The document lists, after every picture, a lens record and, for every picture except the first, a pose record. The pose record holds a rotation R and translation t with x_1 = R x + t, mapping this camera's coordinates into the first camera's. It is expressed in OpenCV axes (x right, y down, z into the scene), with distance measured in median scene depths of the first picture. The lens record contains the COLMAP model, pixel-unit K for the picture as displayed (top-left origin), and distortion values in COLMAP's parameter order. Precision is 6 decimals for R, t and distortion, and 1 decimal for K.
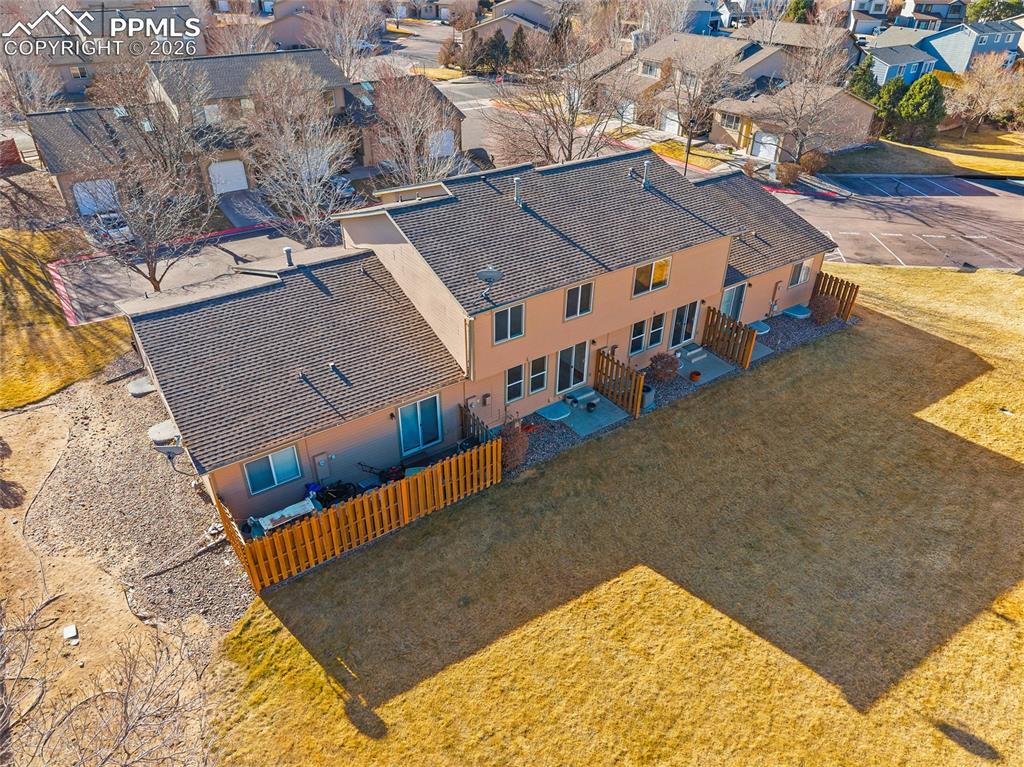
lens RADIAL K [[696.2, 0, 512.0], [0, 696.2, 383.5], [0, 0, 1]] dist [0.035617, -0.054079]
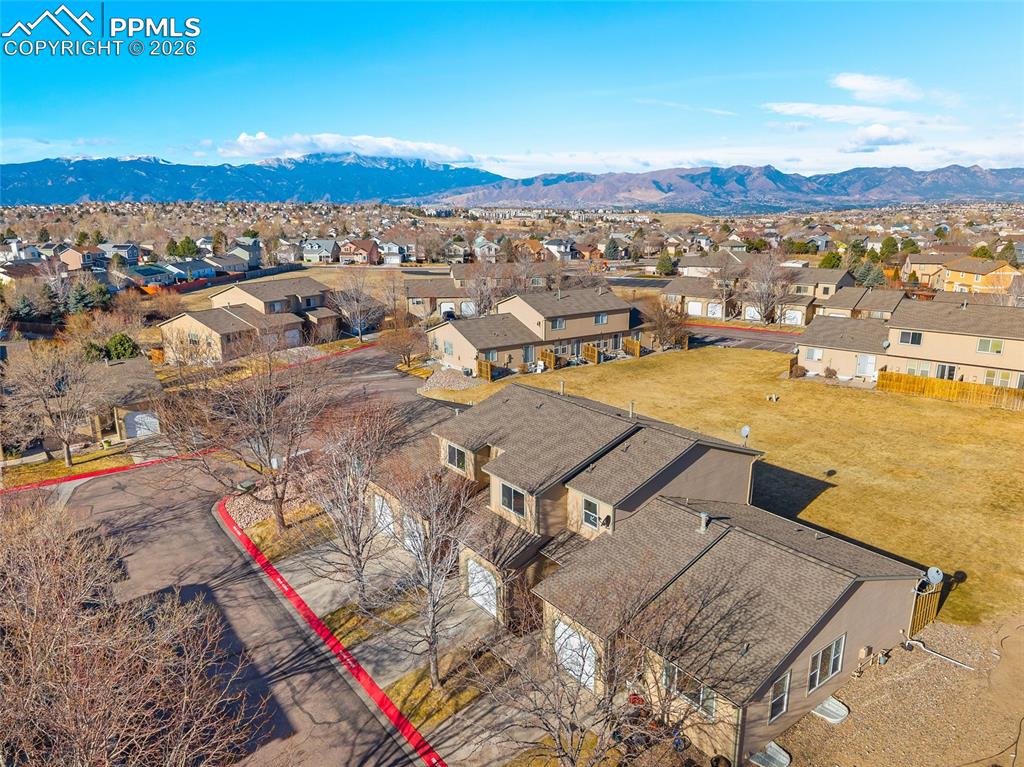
lens RADIAL K [[699.0, 0, 510.4], [0, 699.0, 385.5], [0, 0, 1]] dist [0.041916, -0.057534]
pose [[-0.029965, -0.256454, 0.966092, -1.492894], [0.542051, 0.807895, 0.231272, -0.869282], [-0.839811, 0.530601, 0.114802, 1.152116]]
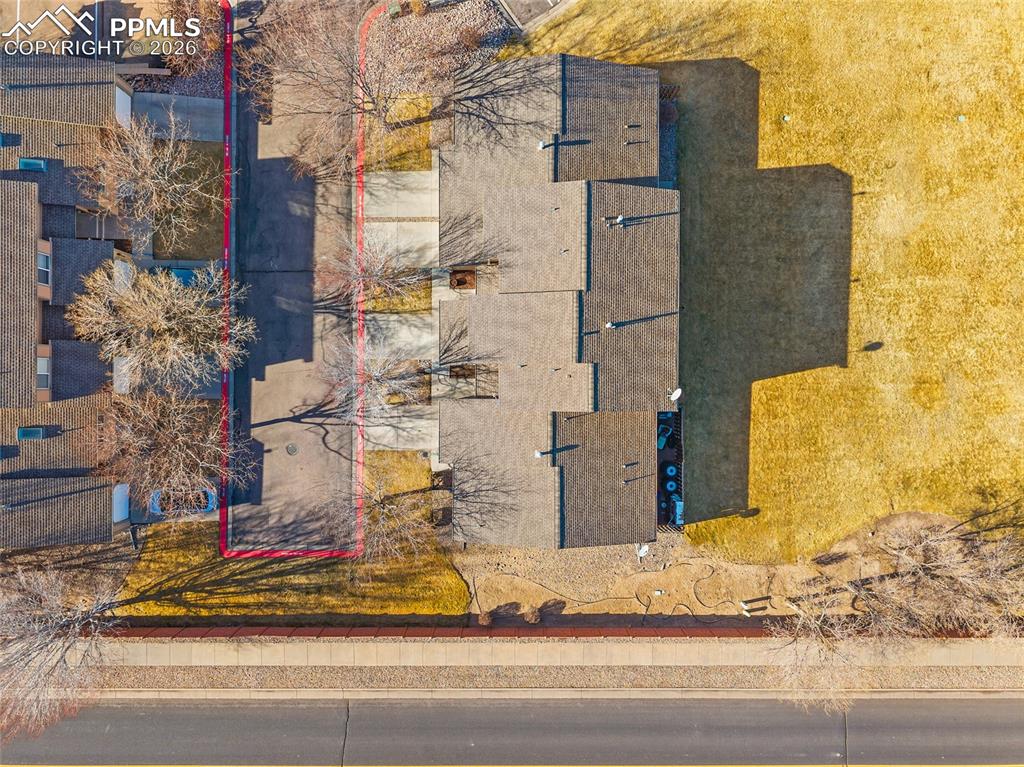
lens RADIAL K [[699.0, 0, 510.4], [0, 699.0, 385.5], [0, 0, 1]] dist [0.041916, -0.057534]
pose [[0.580193, -0.814476, 0.002229, -0.261210], [0.422182, 0.303080, 0.854345, -1.866547], [-0.696519, -0.494744, 0.519702, 0.323644]]
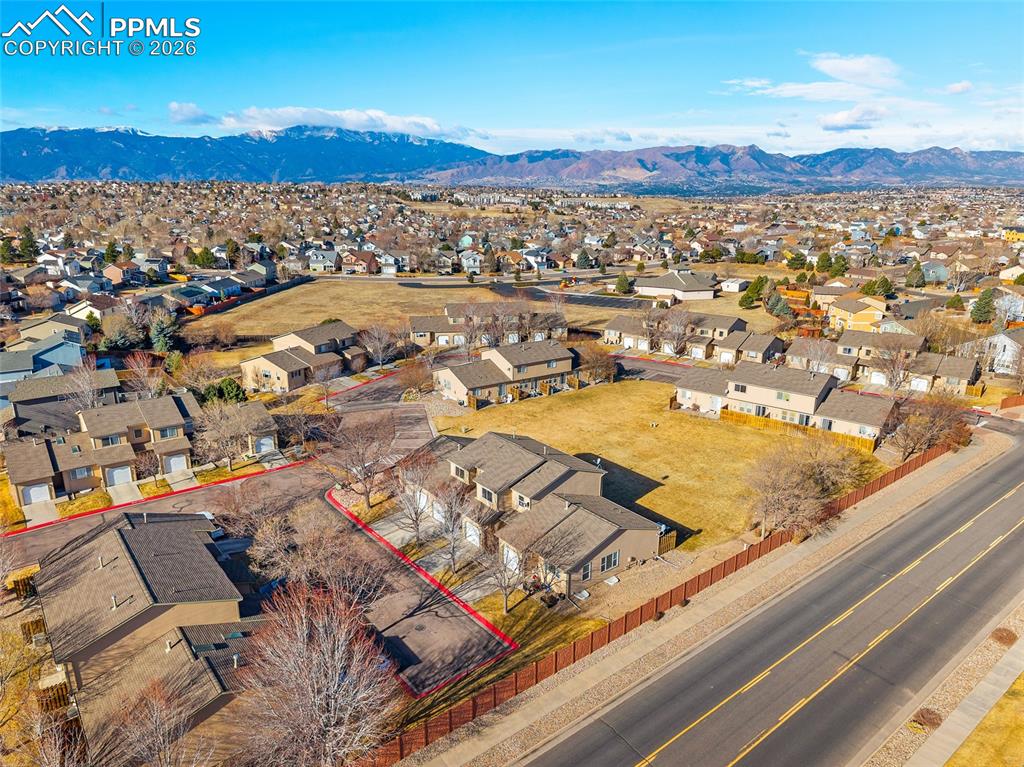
lens RADIAL K [[694.4, 0, 512.0], [0, 694.4, 383.5], [0, 0, 1]] dist [0.078185, -0.115250]
pose [[-0.053052, -0.284902, 0.957088, -2.984890], [0.531197, 0.803532, 0.268637, -1.512485], [-0.845585, 0.522654, 0.108710, 0.750320]]
